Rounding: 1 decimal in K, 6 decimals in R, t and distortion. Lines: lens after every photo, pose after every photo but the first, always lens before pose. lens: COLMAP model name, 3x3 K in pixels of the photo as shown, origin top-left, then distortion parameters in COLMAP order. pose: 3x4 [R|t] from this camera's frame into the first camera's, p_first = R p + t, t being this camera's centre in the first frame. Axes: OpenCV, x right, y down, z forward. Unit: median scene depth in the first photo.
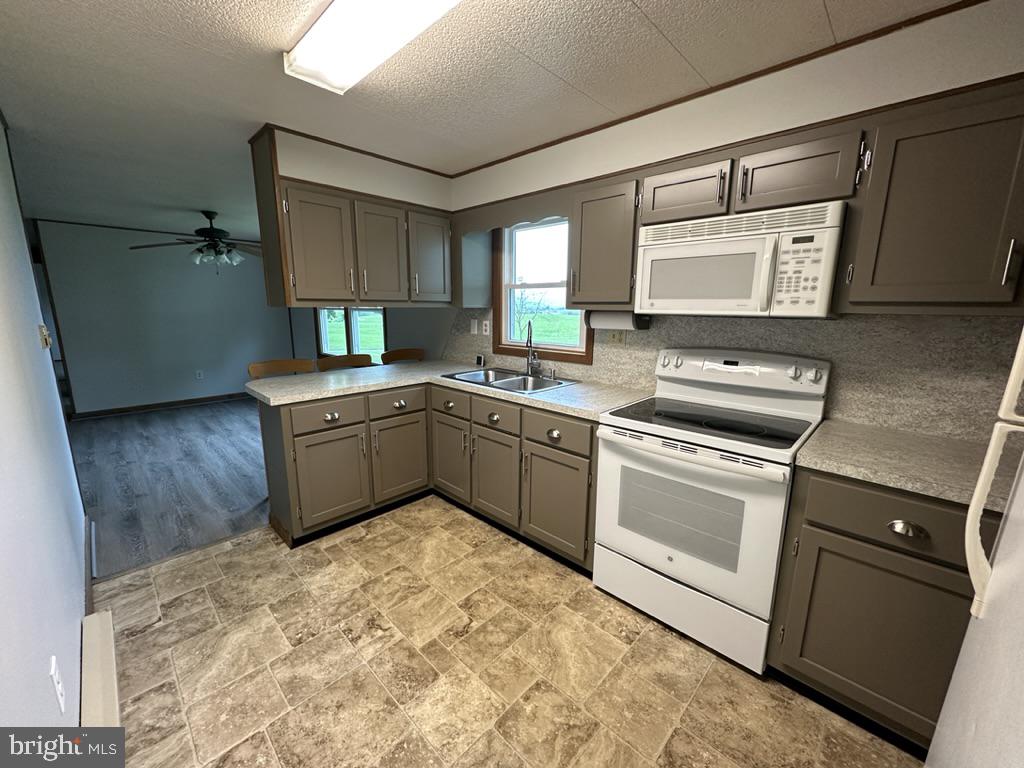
lens RADIAL K [[408.4, 0, 512.3], [0, 408.4, 386.7], [0, 0, 1]] dist [0.000852, 0.000116]
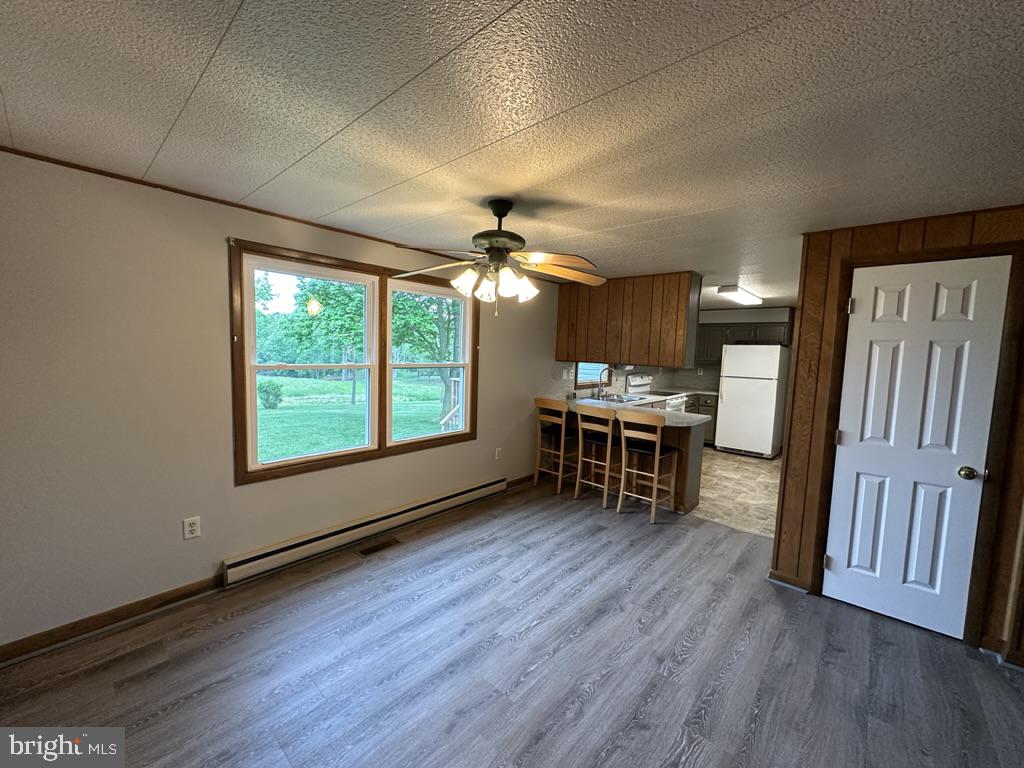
lens RADIAL K [[408.4, 0, 512.3], [0, 408.4, 386.7], [0, 0, 1]] dist [0.000852, 0.000116]
pose [[-0.043142, -0.099390, 0.994113, -1.514161], [0.163533, 0.980916, 0.105167, -0.282254], [-0.985594, 0.167108, -0.026065, 1.206141]]
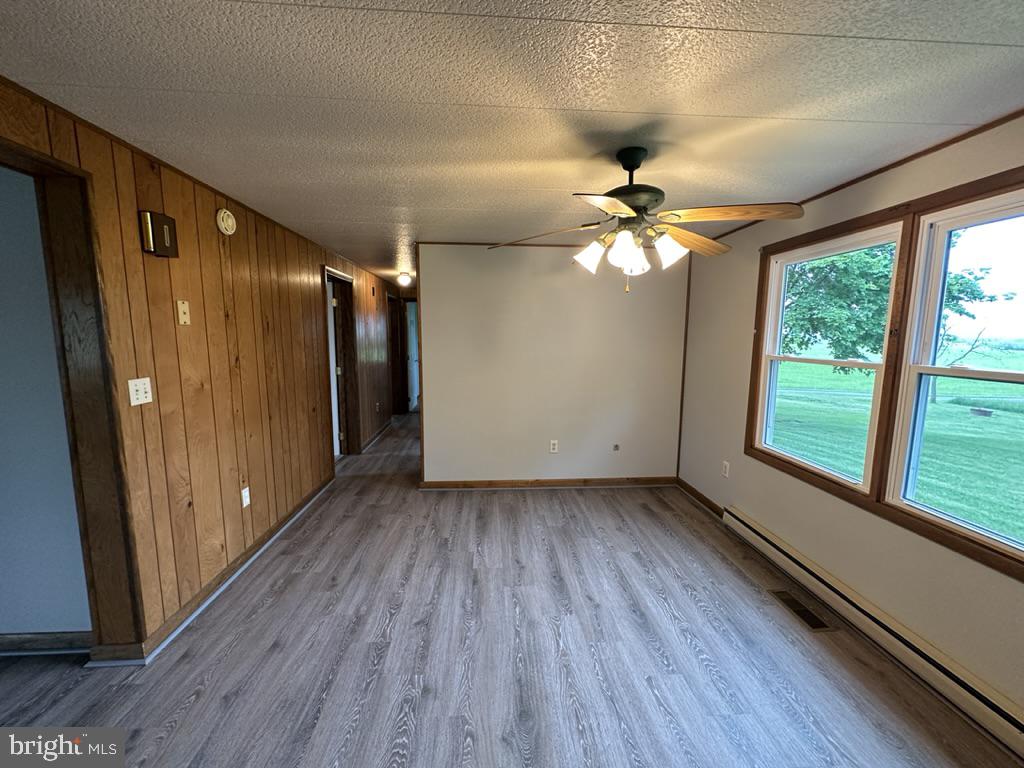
lens RADIAL K [[408.4, 0, 512.3], [0, 408.4, 386.7], [0, 0, 1]] dist [0.000852, 0.000116]
pose [[0.743334, 0.084917, -0.663508, -0.609341], [-0.133270, 0.990824, -0.022497, -0.172110], [0.655510, 0.105148, 0.747831, 0.708325]]
